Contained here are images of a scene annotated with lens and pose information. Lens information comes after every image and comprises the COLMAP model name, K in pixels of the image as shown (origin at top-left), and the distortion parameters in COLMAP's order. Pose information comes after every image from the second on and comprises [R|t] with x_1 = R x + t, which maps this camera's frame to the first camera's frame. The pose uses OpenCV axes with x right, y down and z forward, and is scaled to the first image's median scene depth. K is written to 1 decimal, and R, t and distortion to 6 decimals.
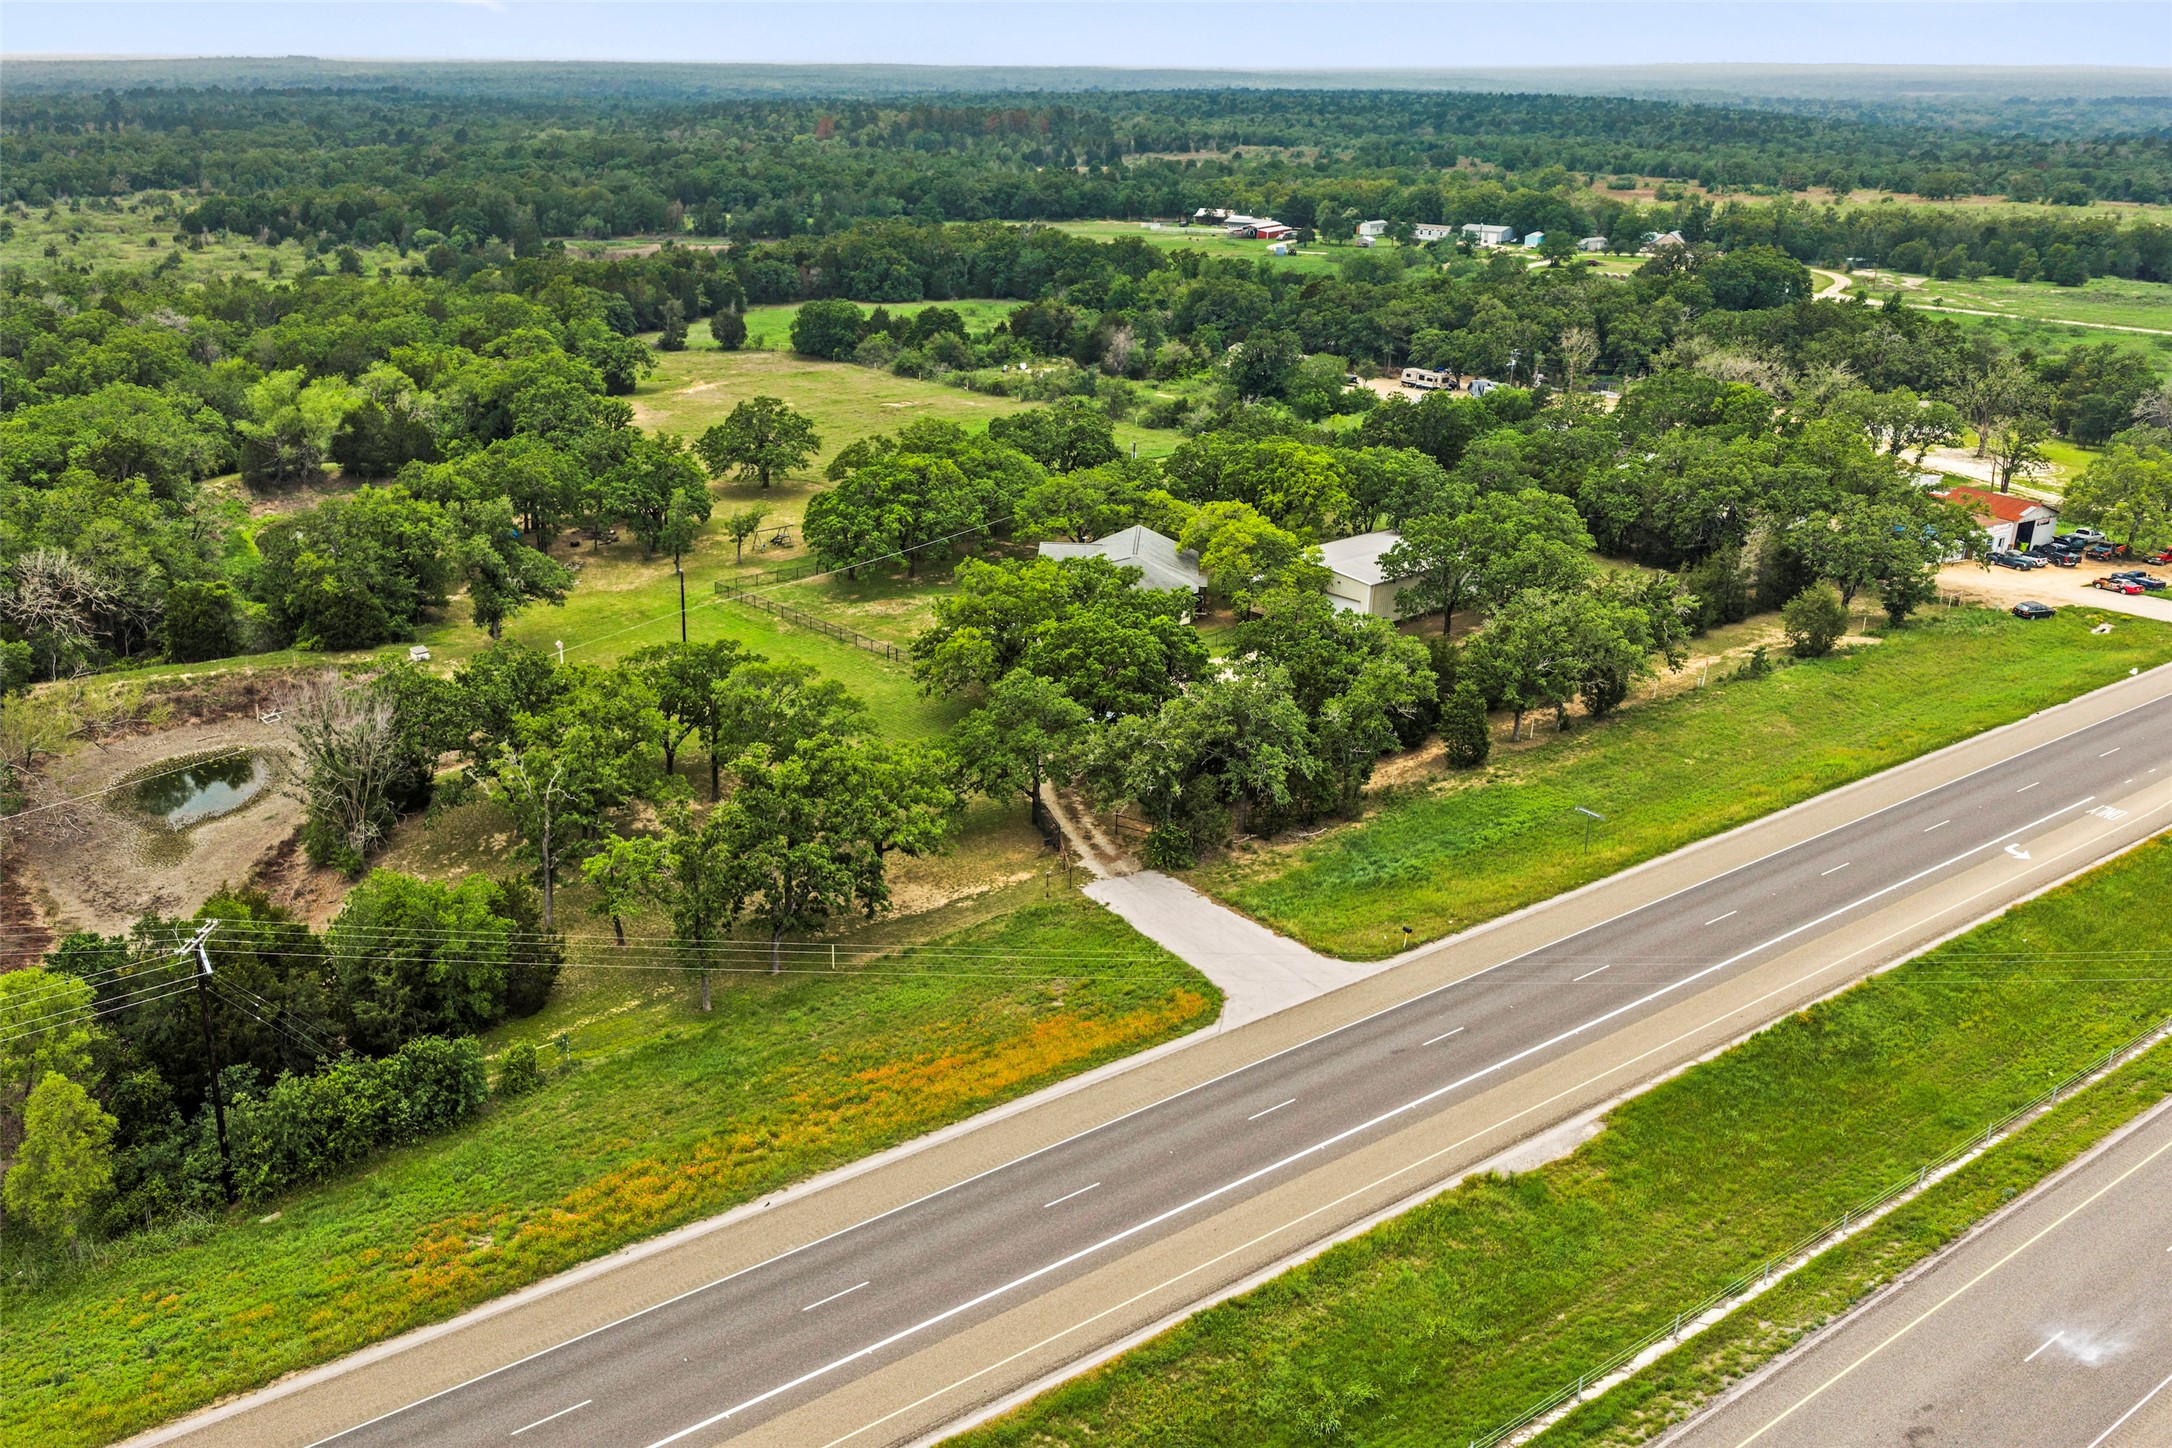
lens RADIAL K [[1734.2, 0, 1086.0], [0, 1734.2, 724.0], [0, 0, 1]] dist [0.007193, -0.008296]
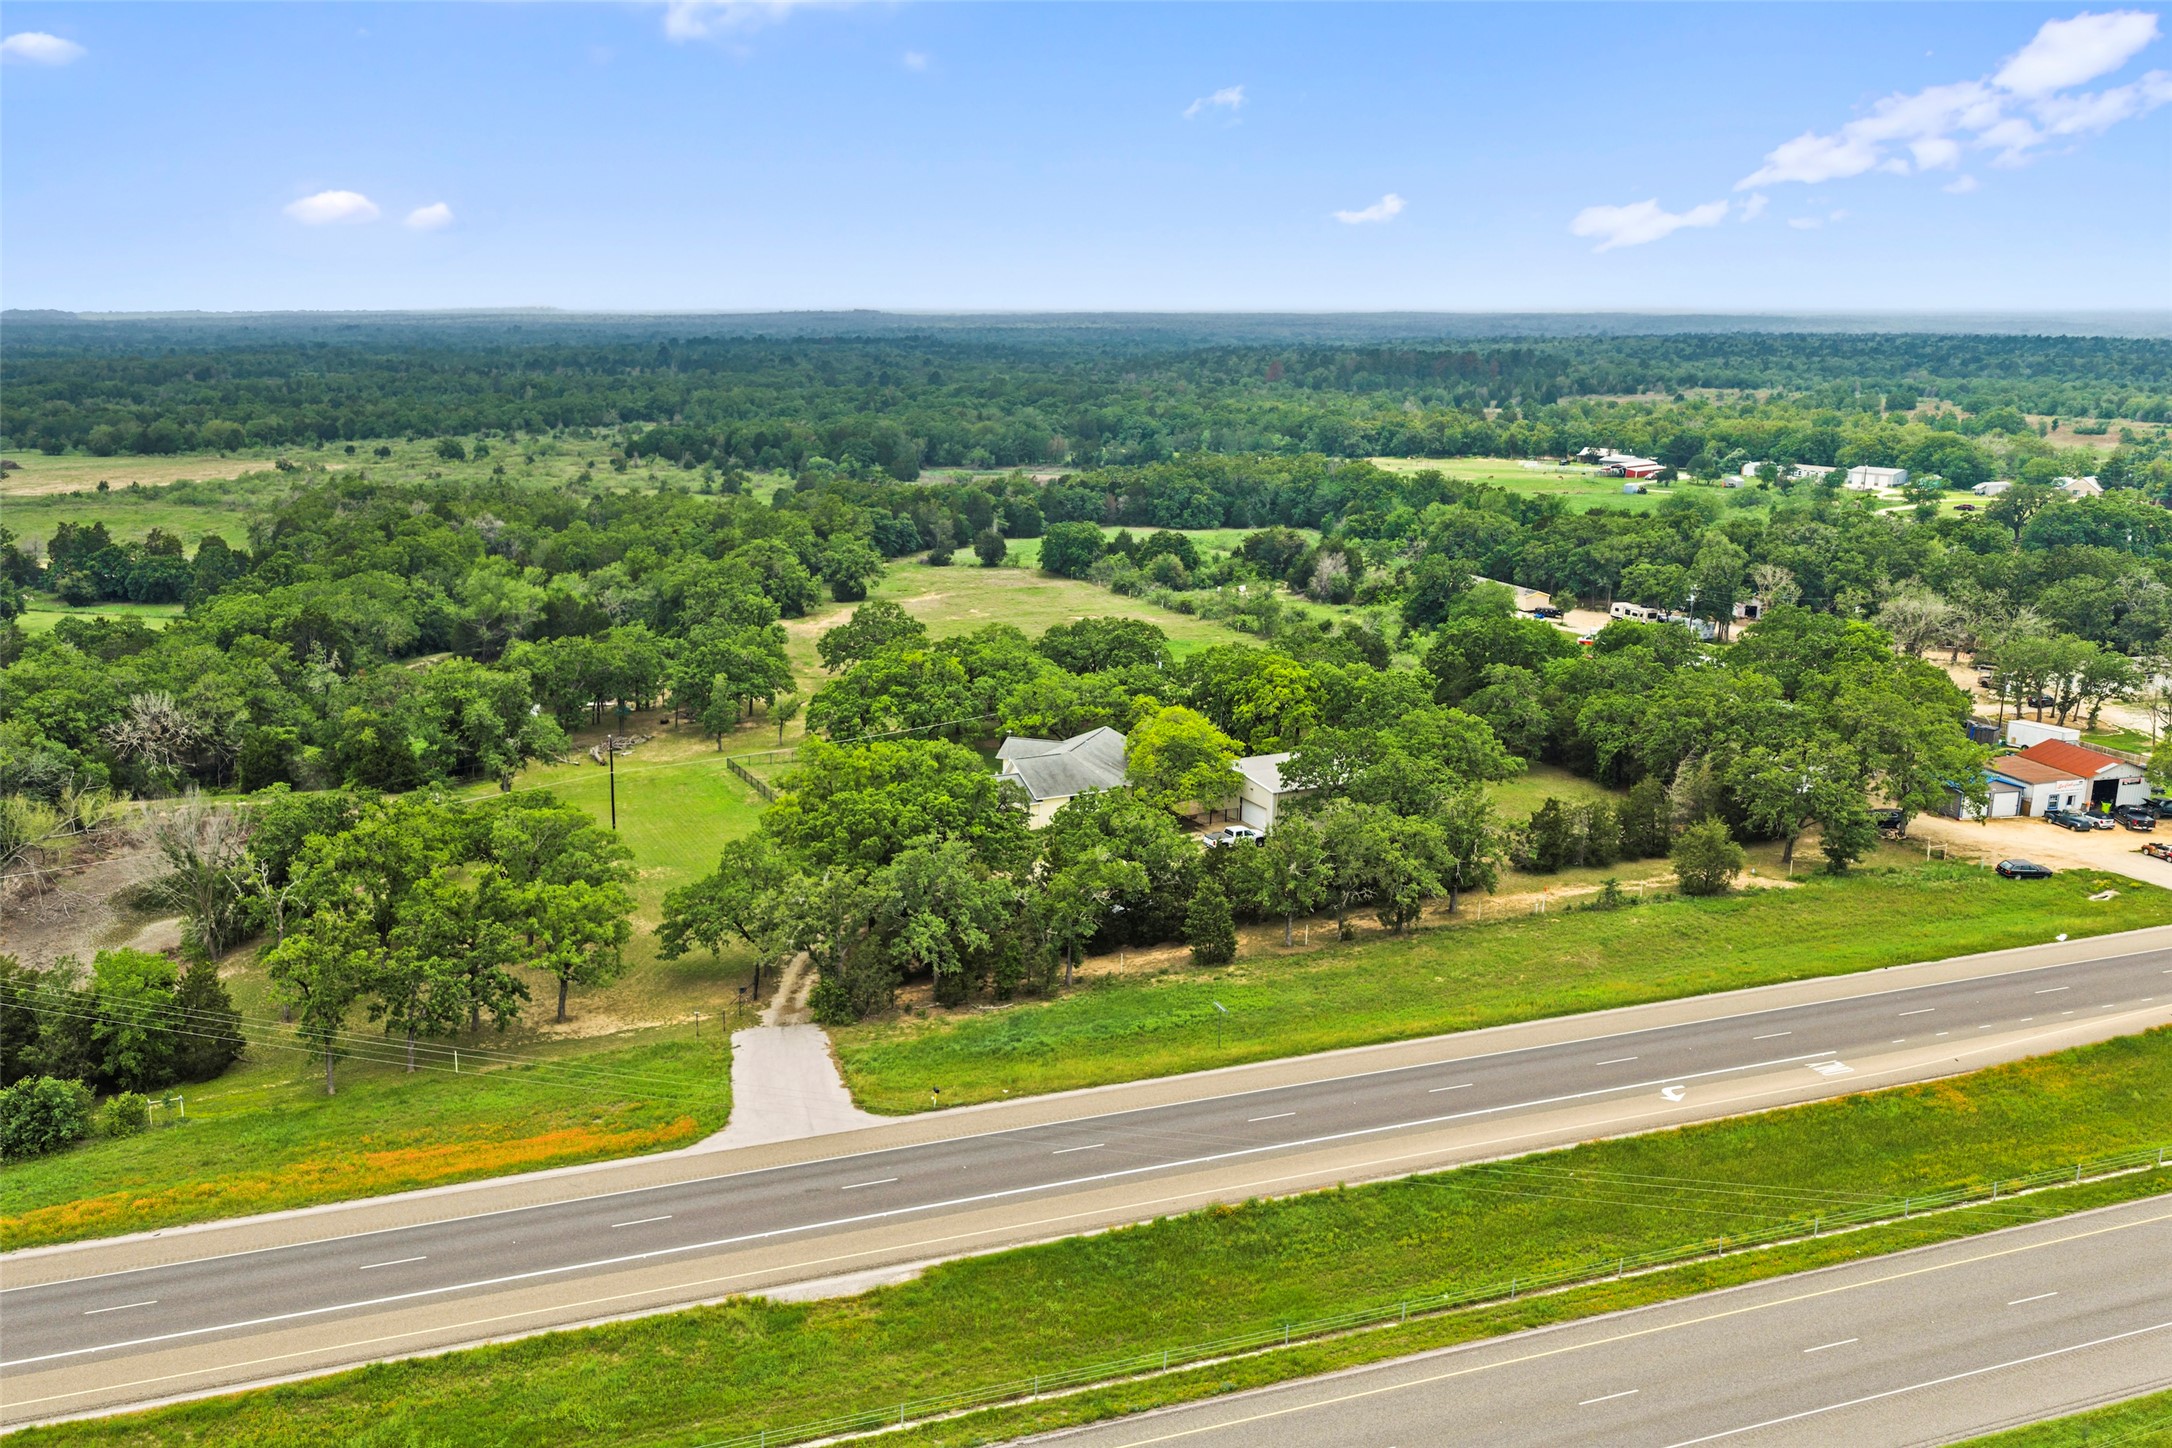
lens RADIAL K [[1744.5, 0, 1086.0], [0, 1744.5, 724.0], [0, 0, 1]] dist [0.013173, -0.009486]
pose [[0.964533, 0.052276, -0.258735, 0.245355], [-0.085813, 0.989050, -0.120071, 0.008862], [0.249625, 0.138015, 0.958457, -0.006387]]
